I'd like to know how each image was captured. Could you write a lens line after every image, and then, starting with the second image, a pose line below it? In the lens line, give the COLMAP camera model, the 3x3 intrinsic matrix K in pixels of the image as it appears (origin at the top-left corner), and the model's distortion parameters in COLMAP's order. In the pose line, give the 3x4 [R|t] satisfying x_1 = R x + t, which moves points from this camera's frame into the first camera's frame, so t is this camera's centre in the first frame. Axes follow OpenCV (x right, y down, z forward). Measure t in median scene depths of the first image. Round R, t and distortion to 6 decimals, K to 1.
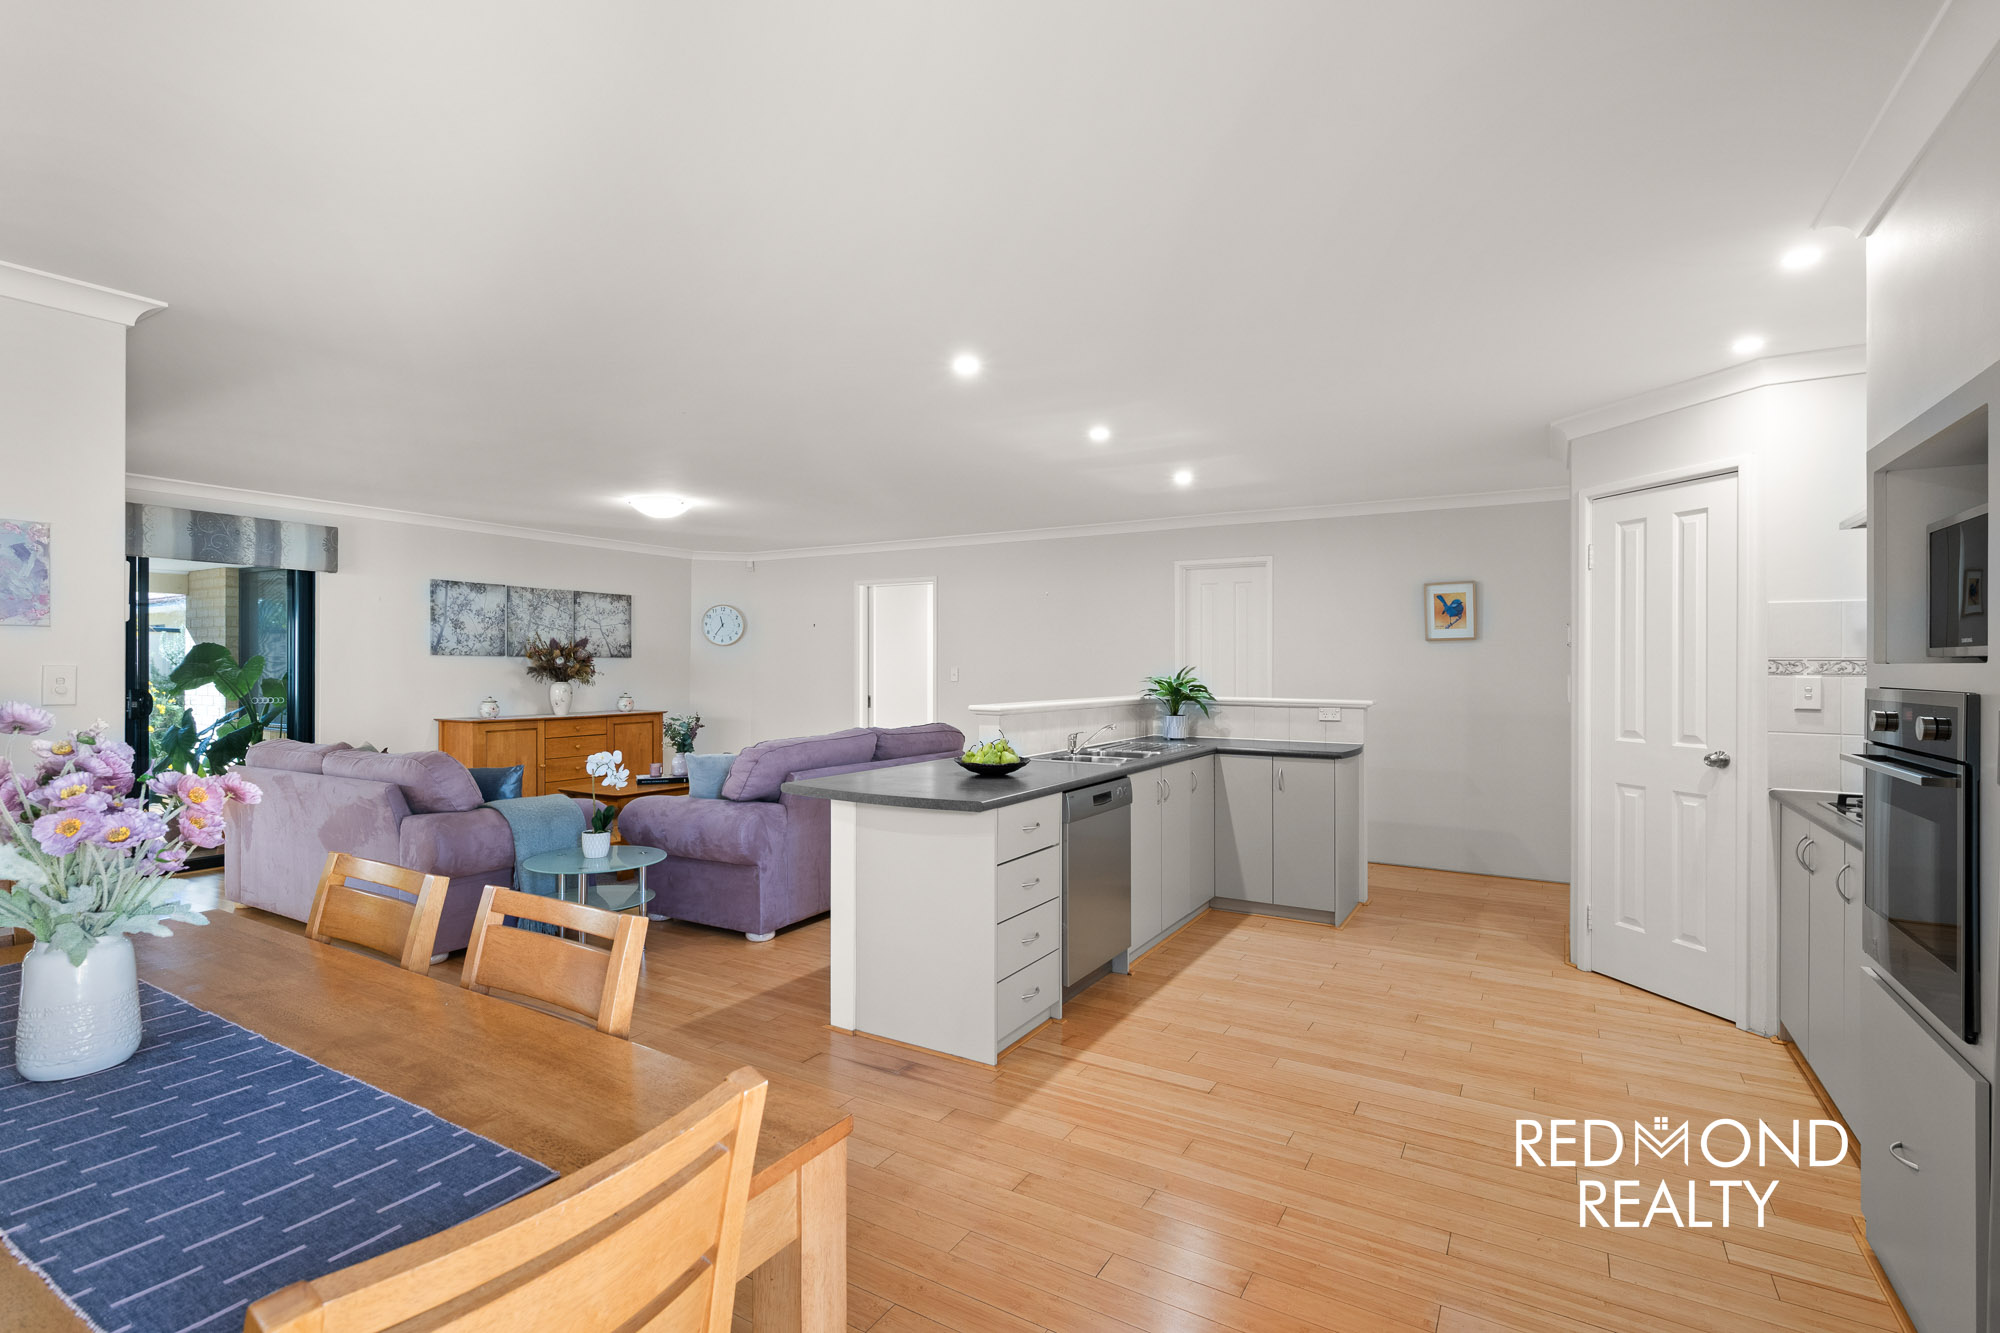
lens RADIAL K [[927.5, 0, 994.5], [0, 927.5, 668.6], [0, 0, 1]] dist [-0.001779, -0.000134]
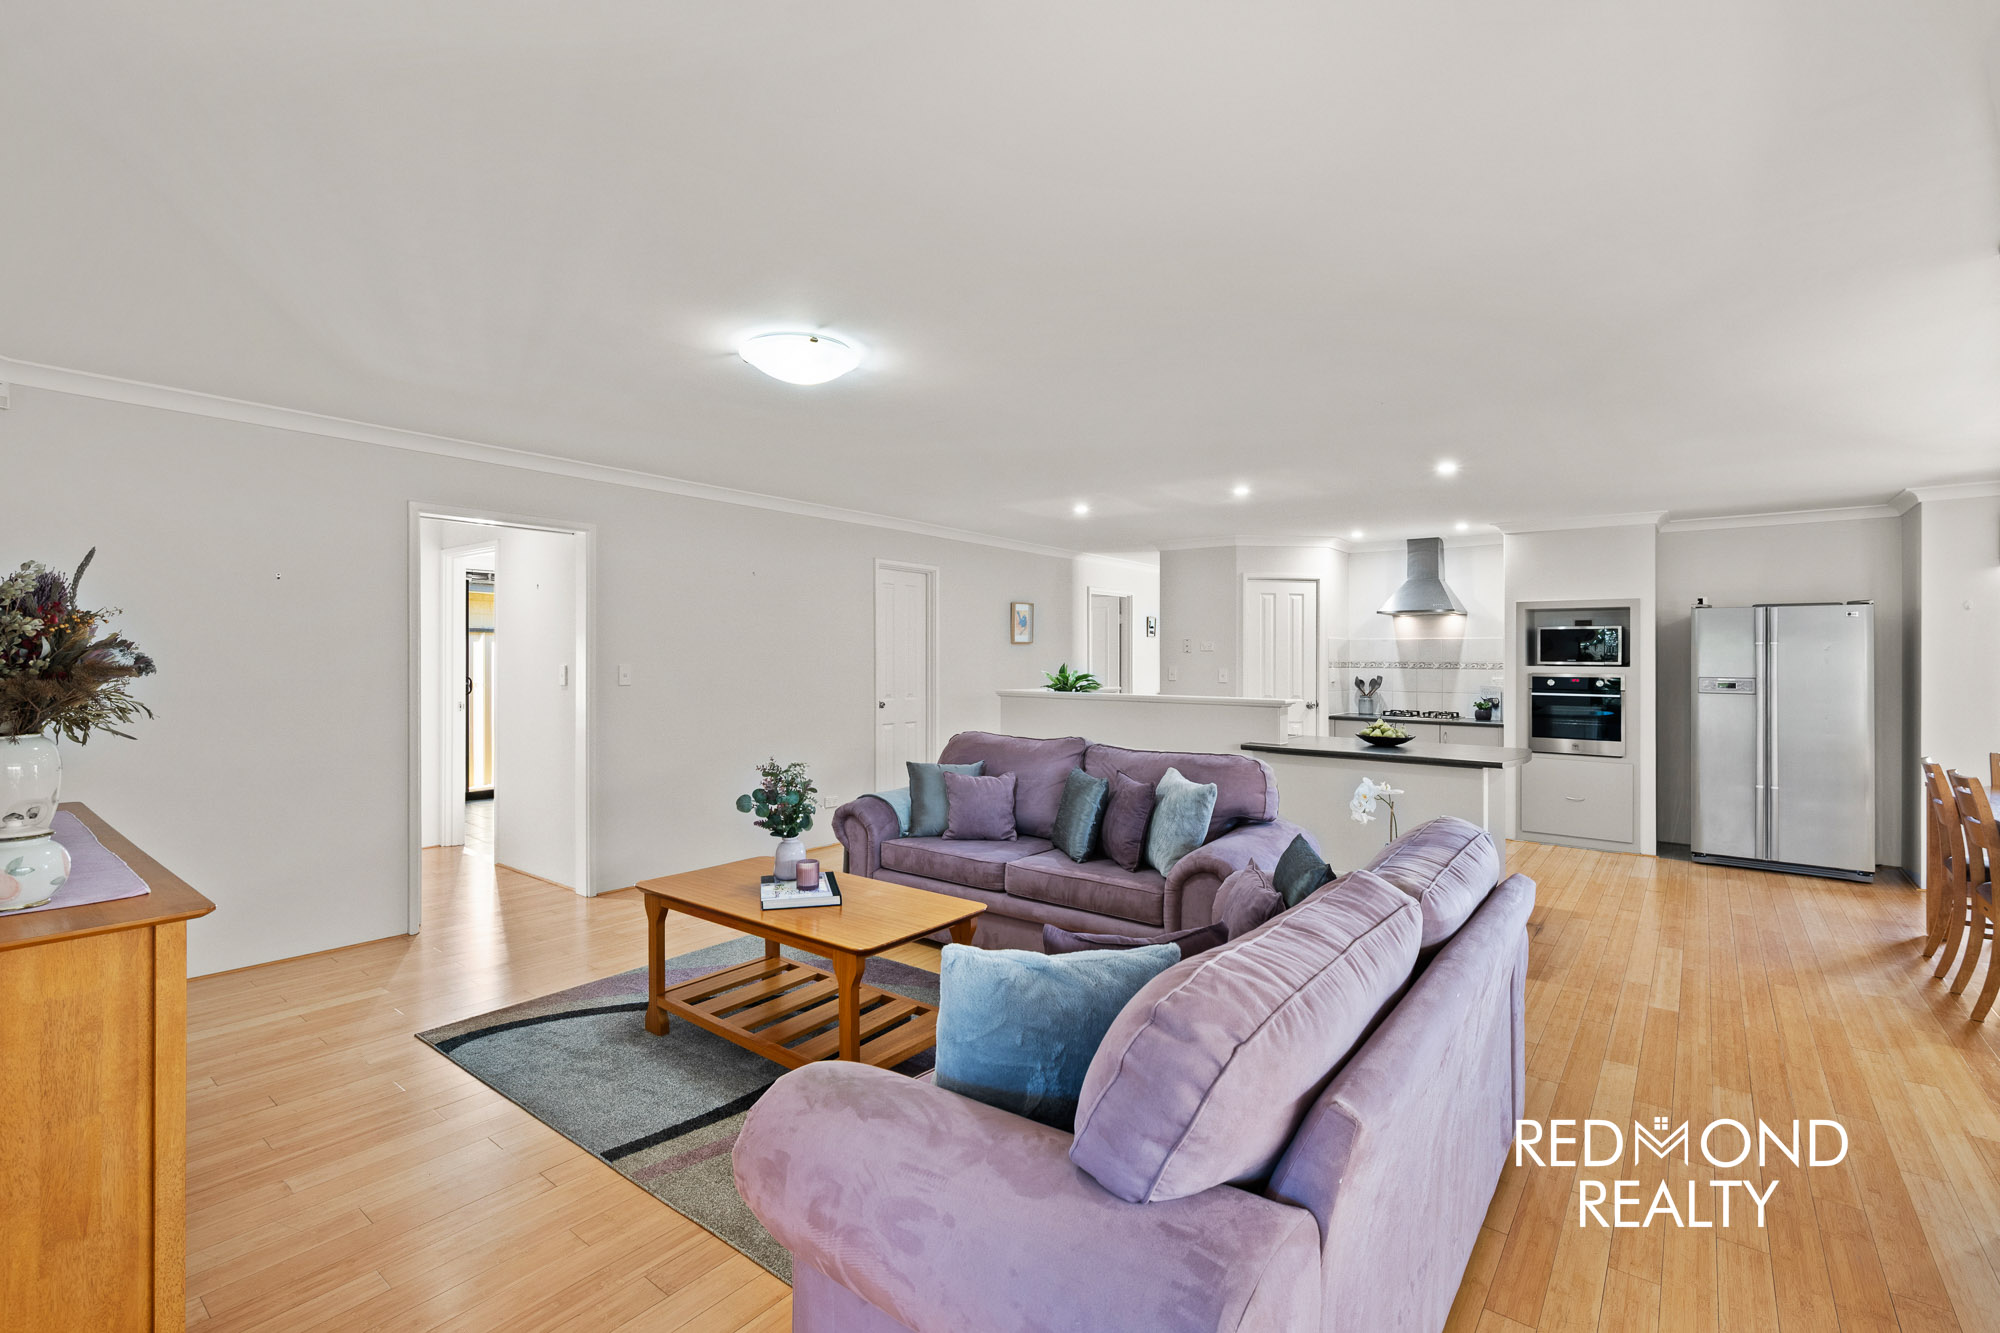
lens RADIAL K [[890.3, 0, 995.4], [0, 890.3, 649.5], [0, 0, 1]] dist [-0.000808, 0.000413]
pose [[0.129788, 0.006967, 0.991517, -0.766845], [-0.004200, 0.999970, -0.006476, -0.010912], [-0.991533, -0.003324, 0.129813, 0.759191]]
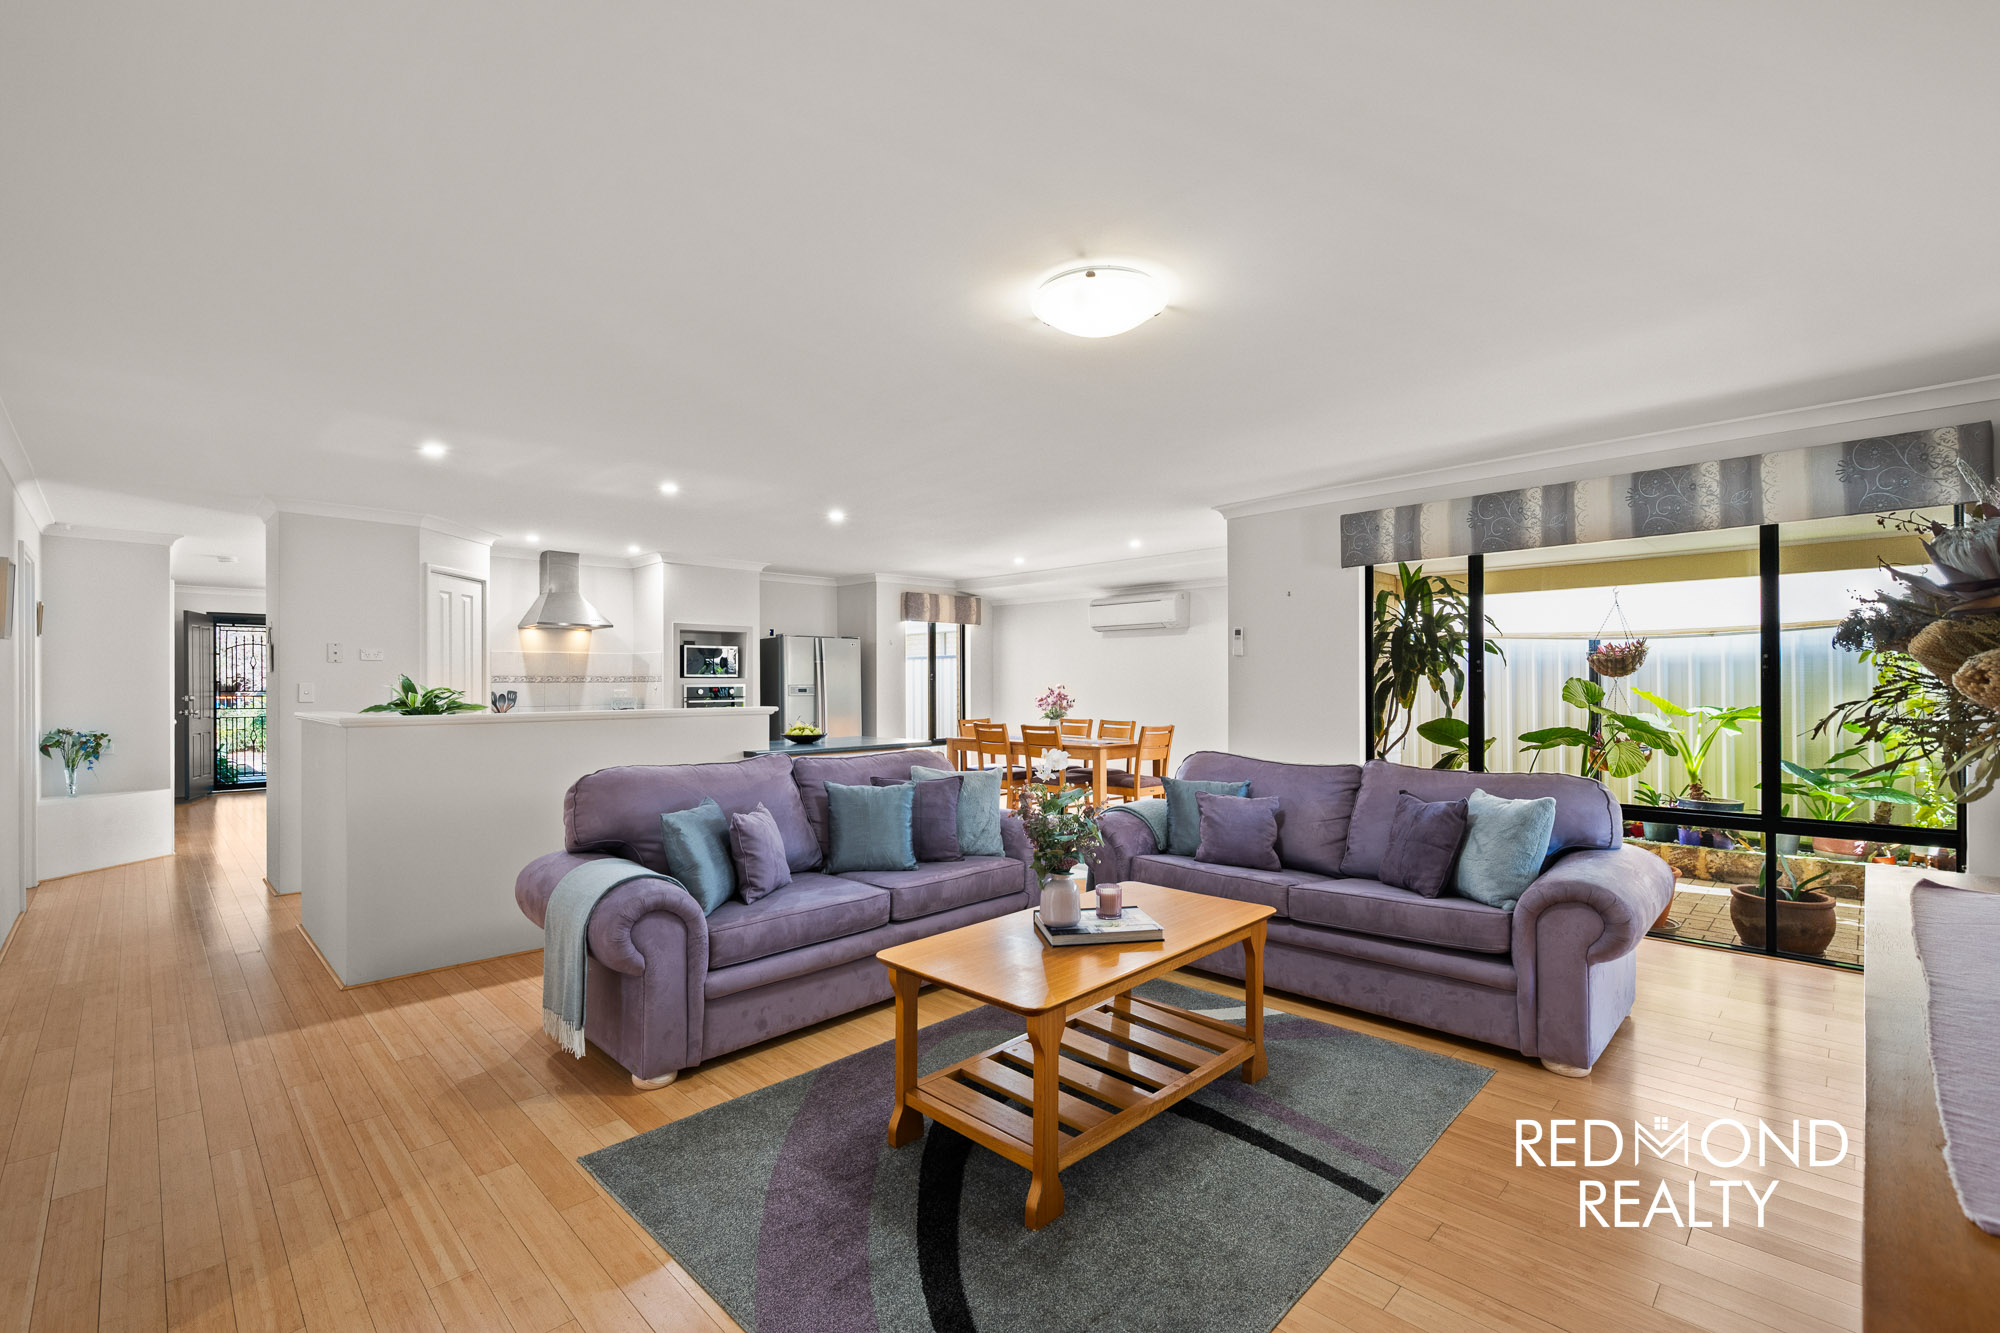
lens RADIAL K [[865.9, 0, 995.3], [0, 865.9, 680.5], [0, 0, 1]] dist [-0.000683, -0.000016]
pose [[-0.970461, 0.001552, 0.241253, -0.375797], [0.001403, 0.999999, -0.000789, 0.002913], [-0.241254, -0.000427, -0.970462, 1.293445]]
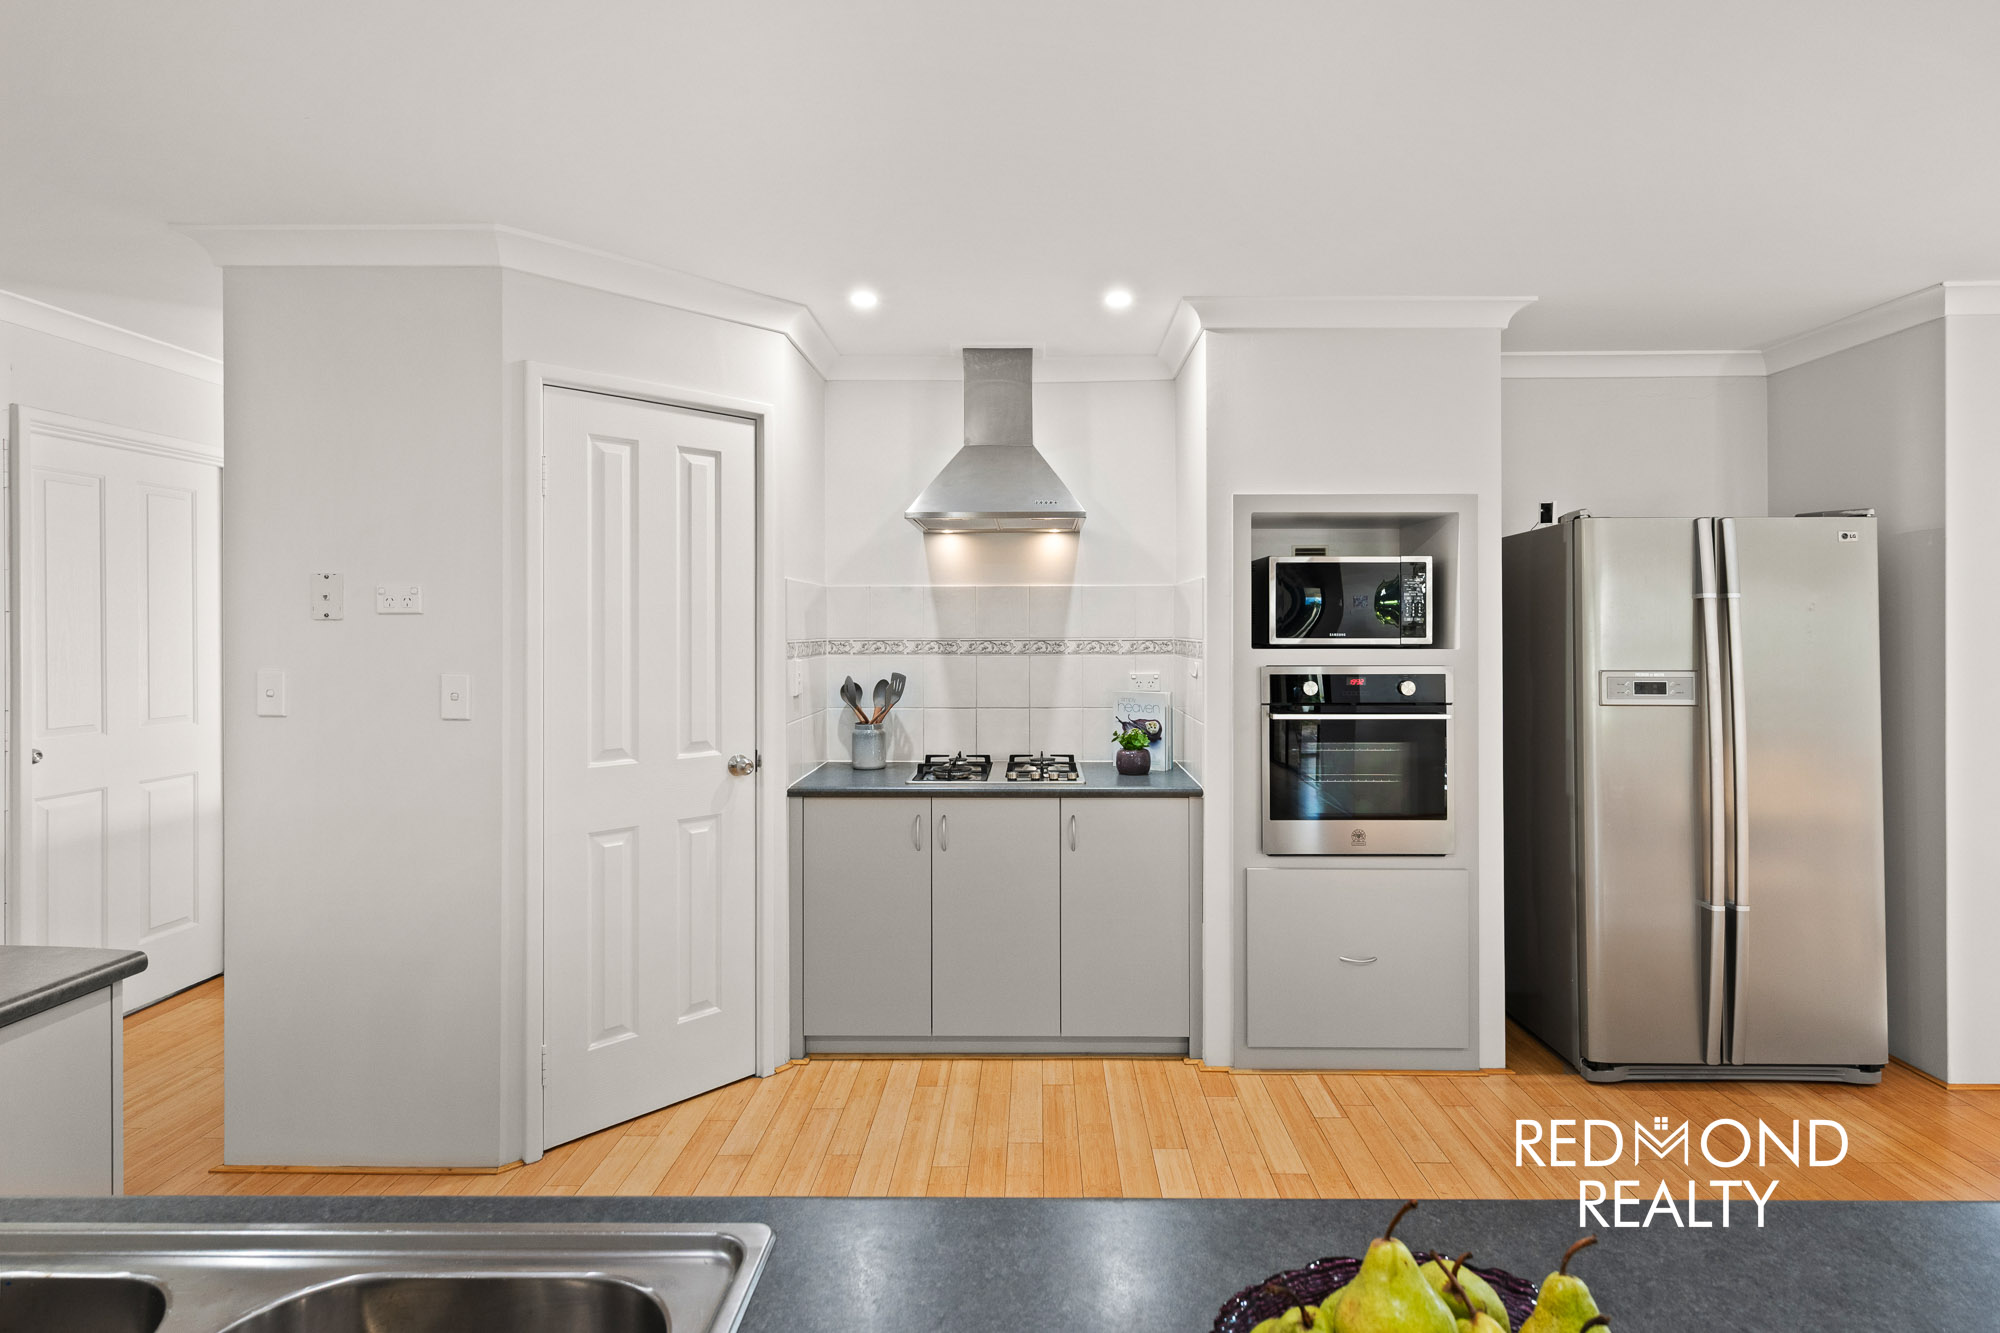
lens RADIAL K [[974.8, 0, 1032.9], [0, 974.8, 619.7], [0, 0, 1]] dist [0.000609, -0.000141]
pose [[-0.509456, 0.002143, 0.860494, -0.045222], [0.000910, 0.999998, -0.001952, -0.014248], [-0.860496, -0.000211, -0.509457, 0.620255]]
